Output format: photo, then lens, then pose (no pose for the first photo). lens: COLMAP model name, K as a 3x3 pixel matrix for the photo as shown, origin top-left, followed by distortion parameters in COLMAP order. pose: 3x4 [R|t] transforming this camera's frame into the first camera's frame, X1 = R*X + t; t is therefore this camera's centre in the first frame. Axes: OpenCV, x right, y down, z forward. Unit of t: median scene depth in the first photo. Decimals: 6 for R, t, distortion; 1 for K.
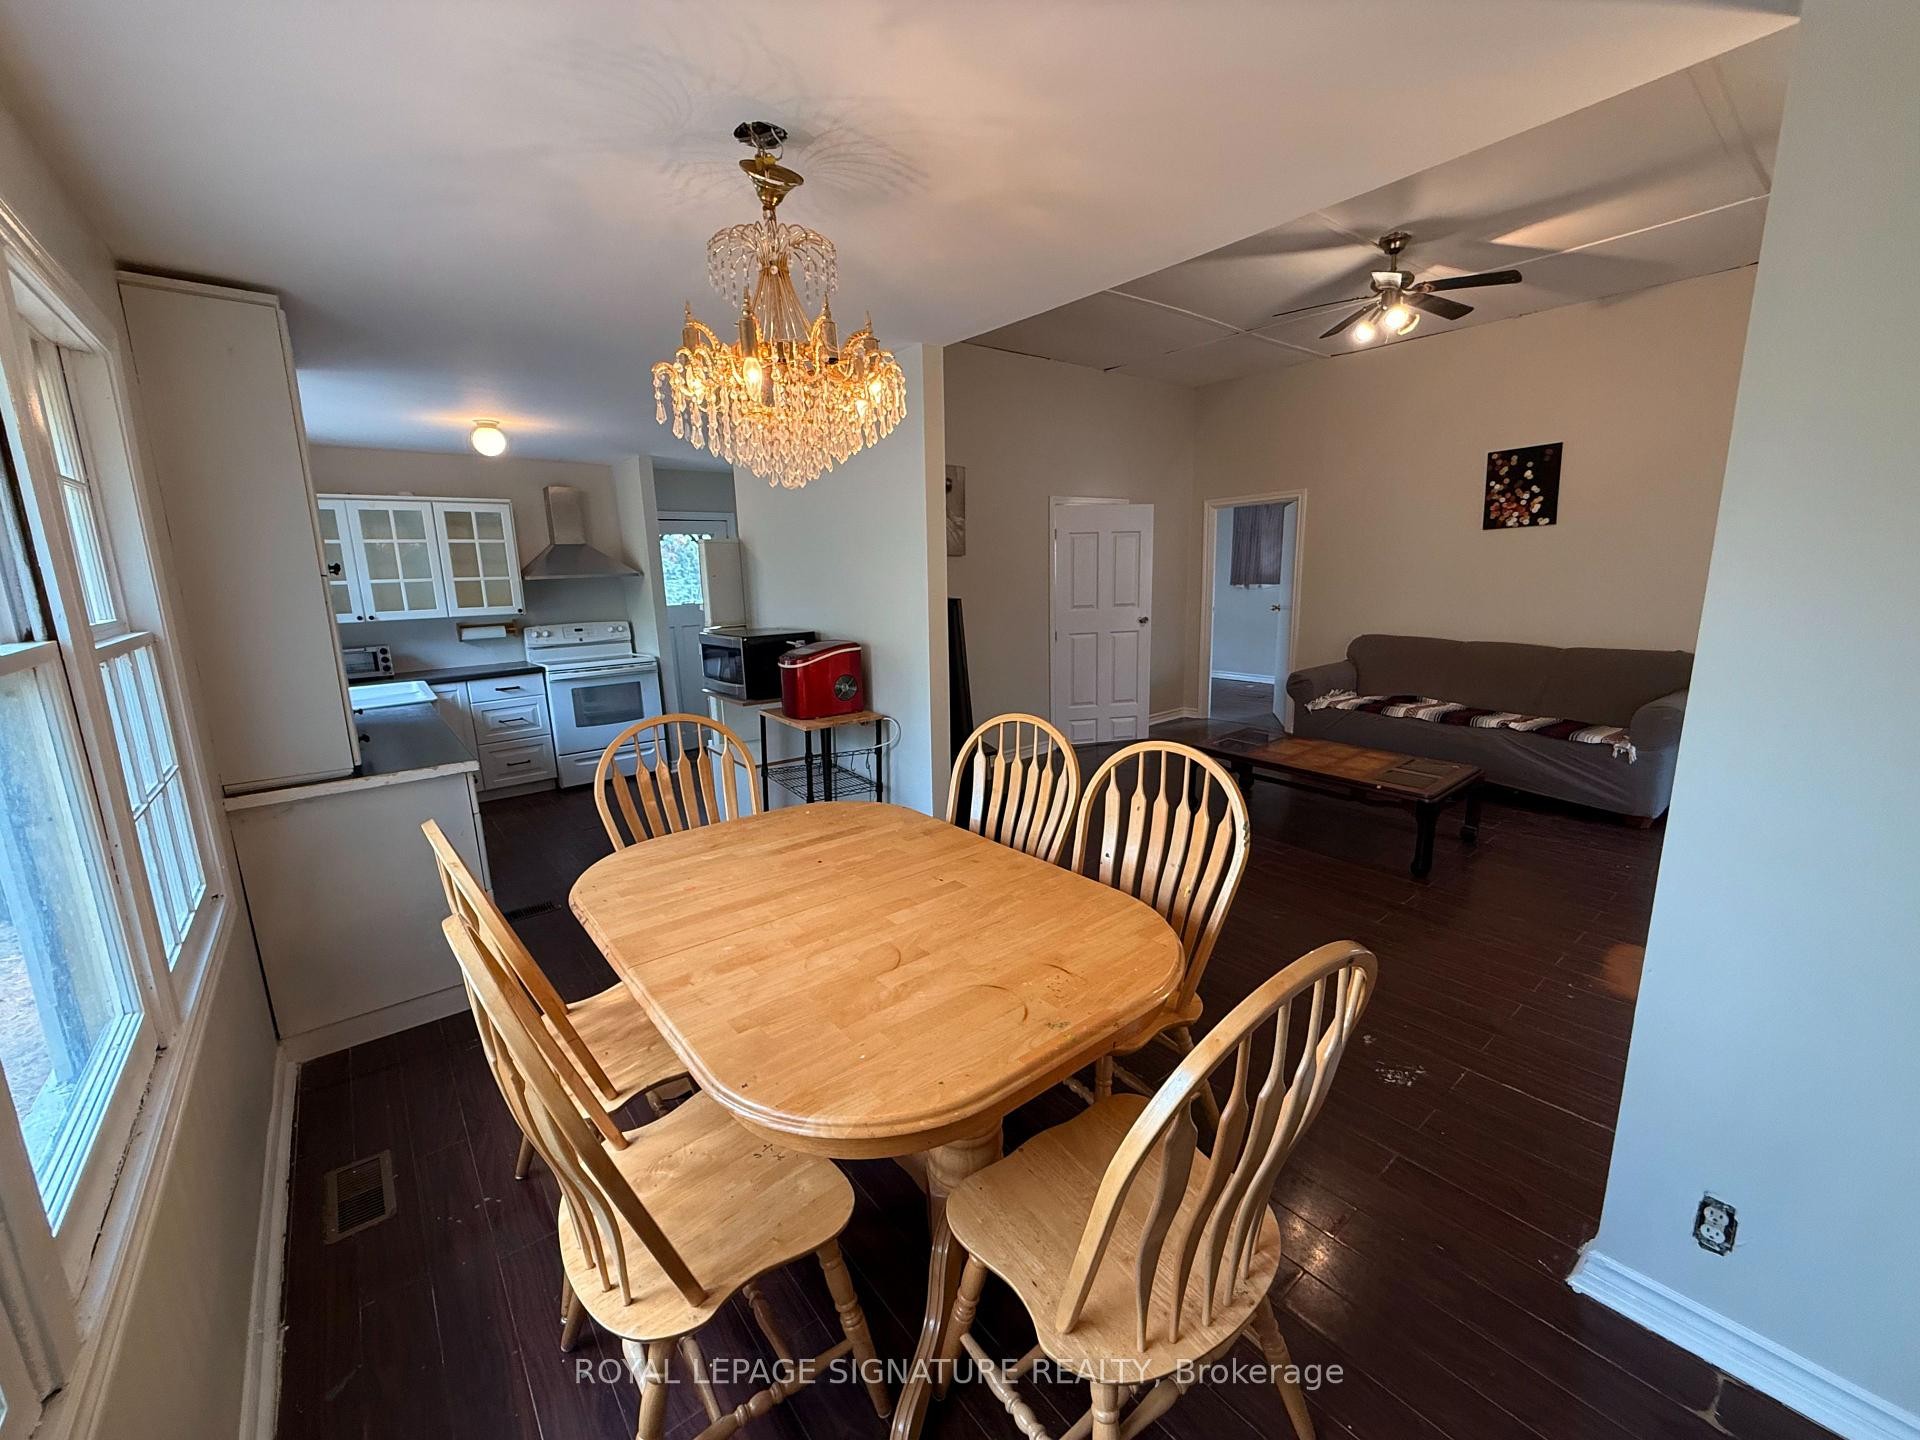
lens RADIAL K [[767.4, 0, 963.7], [0, 767.4, 720.6], [0, 0, 1]] dist [0.000248, 0.000076]
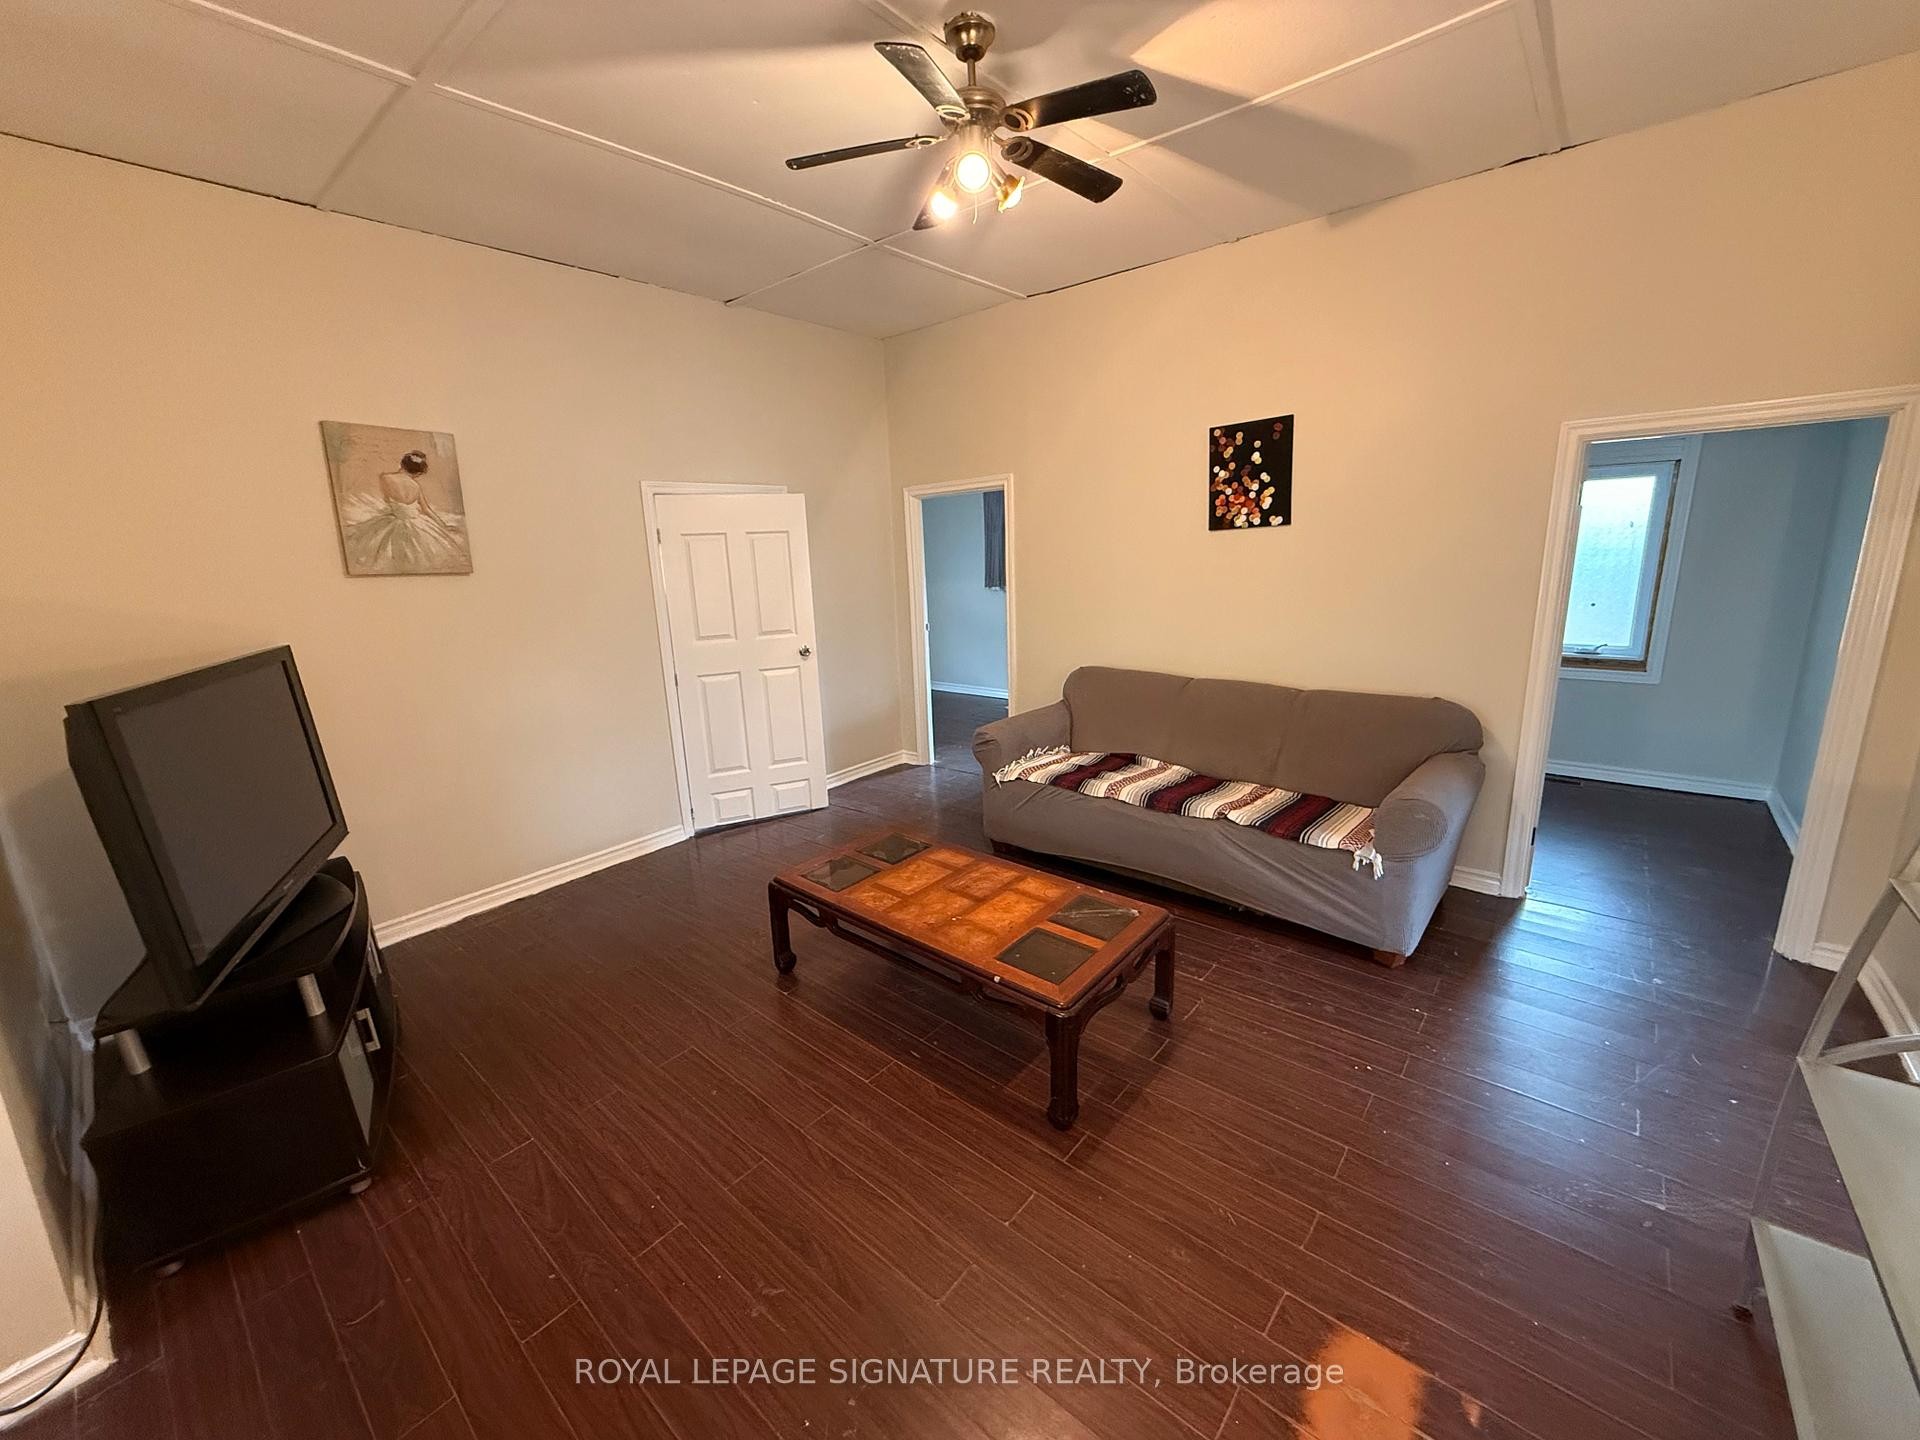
lens RADIAL K [[767.4, 0, 962.1], [0, 767.4, 723.9], [0, 0, 1]] dist [0.000248, 0.000076]
pose [[0.982744, -0.048869, 0.178398, 0.304113], [0.044669, 0.998624, 0.027491, -0.093690], [-0.179496, -0.019048, 0.983574, 0.307329]]
